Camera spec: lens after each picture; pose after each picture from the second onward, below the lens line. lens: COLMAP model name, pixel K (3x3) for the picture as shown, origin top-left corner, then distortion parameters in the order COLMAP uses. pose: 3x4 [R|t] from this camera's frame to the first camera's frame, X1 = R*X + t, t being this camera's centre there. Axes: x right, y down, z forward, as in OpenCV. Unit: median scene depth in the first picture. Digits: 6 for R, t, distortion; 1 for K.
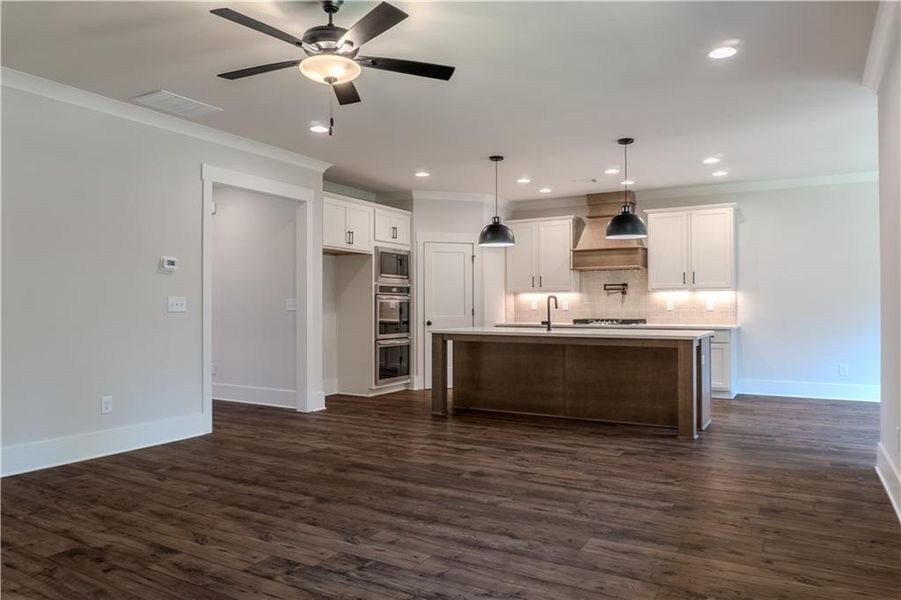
lens RADIAL K [[610.2, 0, 456.2], [0, 610.2, 301.3], [0, 0, 1]] dist [-0.032573, -0.000481]
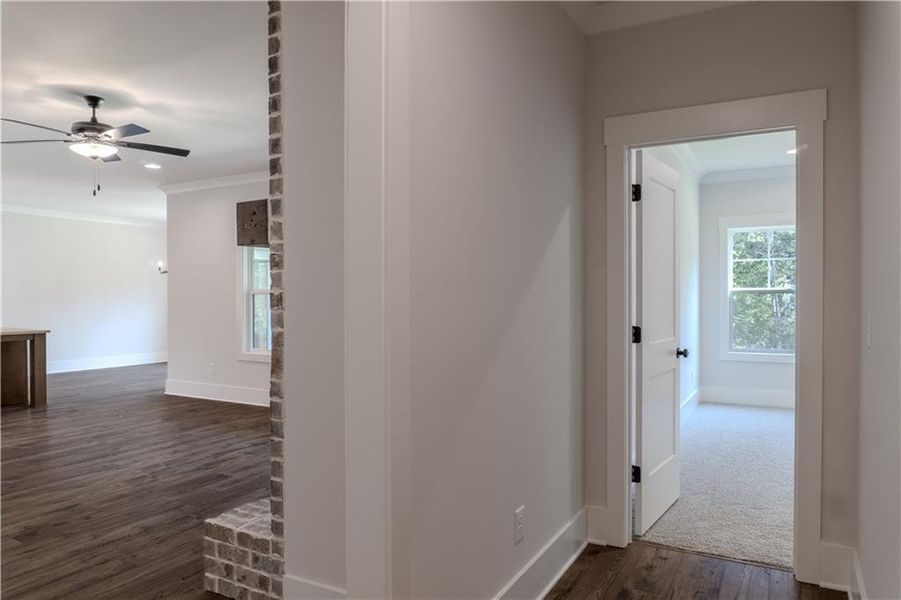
lens RADIAL K [[603.4, 0, 452.2], [0, 603.4, 301.5], [0, 0, 1]] dist [-0.027664, -0.000653]
pose [[-0.010705, -0.008274, 0.999908, -0.676101], [-0.006599, 0.999945, 0.008204, -0.018249], [-0.999921, -0.006511, -0.010759, 0.071652]]
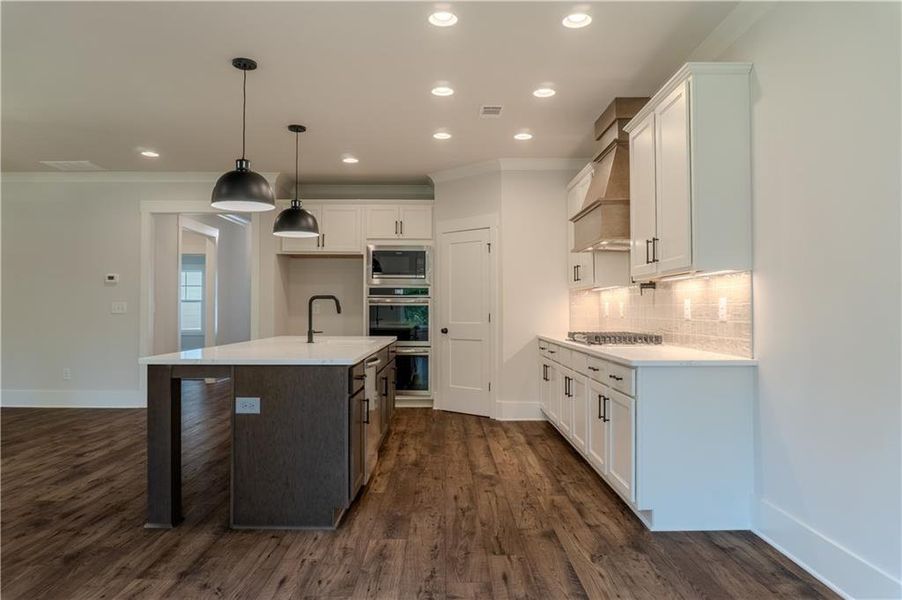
lens RADIAL K [[604.1, 0, 452.7], [0, 604.1, 301.5], [0, 0, 1]] dist [-0.027664, -0.000653]
pose [[0.509440, -0.010411, -0.860443, 0.754840], [0.004067, 0.999945, -0.009690, 0.004680], [0.860497, 0.001437, 0.509454, 0.673070]]
